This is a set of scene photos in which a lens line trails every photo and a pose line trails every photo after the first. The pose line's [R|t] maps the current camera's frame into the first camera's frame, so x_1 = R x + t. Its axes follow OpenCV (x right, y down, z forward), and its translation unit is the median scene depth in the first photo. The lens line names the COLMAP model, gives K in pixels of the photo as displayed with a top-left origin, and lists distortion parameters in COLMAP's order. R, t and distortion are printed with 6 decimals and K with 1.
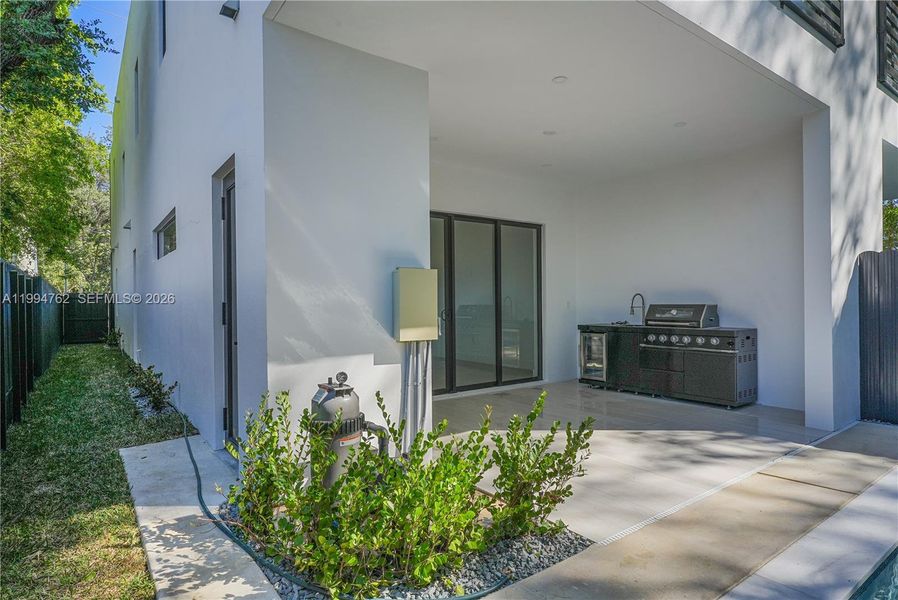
lens RADIAL K [[491.9, 0, 442.8], [0, 491.9, 299.9], [0, 0, 1]] dist [0.002243, -0.003091]
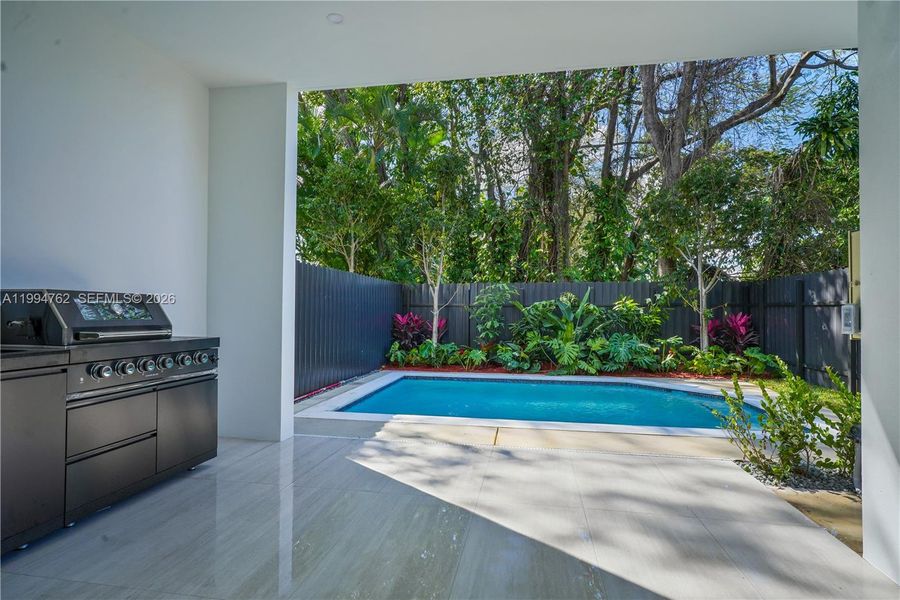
lens RADIAL K [[492.9, 0, 443.8], [0, 492.9, 299.9], [0, 0, 1]] dist [0.002243, -0.003091]
pose [[-0.692028, 0.020642, 0.721576, -0.104309], [-0.000369, 0.999581, -0.028949, 0.013711], [-0.721871, -0.020300, -0.691730, 1.035251]]
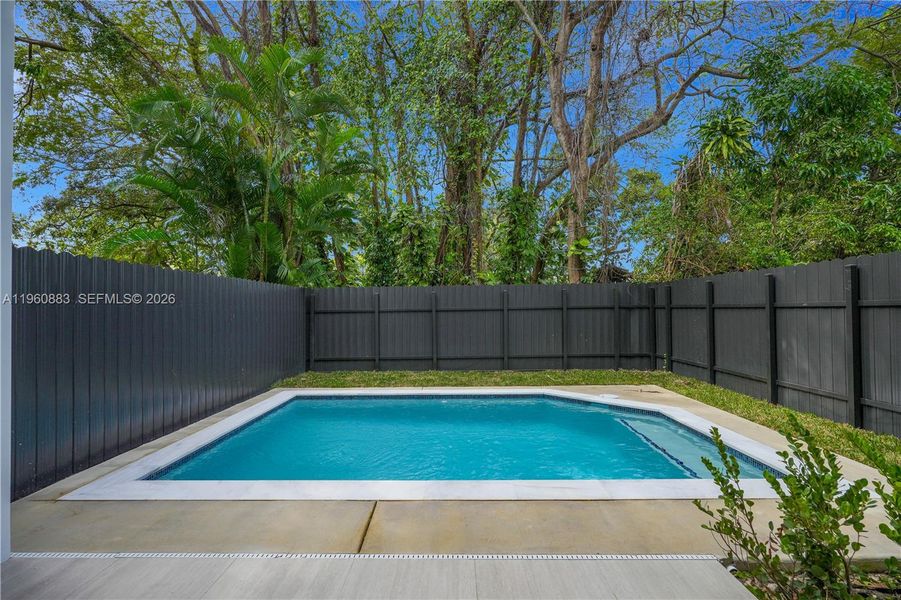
lens RADIAL K [[431.9, 0, 452.0], [0, 431.9, 303.7], [0, 0, 1]] dist [0.000616, 0.000106]
pose [[-0.803625, 0.025860, 0.594574, 0.046889], [0.018334, 0.999657, -0.018697, -0.008994], [-0.594854, -0.004125, -0.803823, 0.772440]]
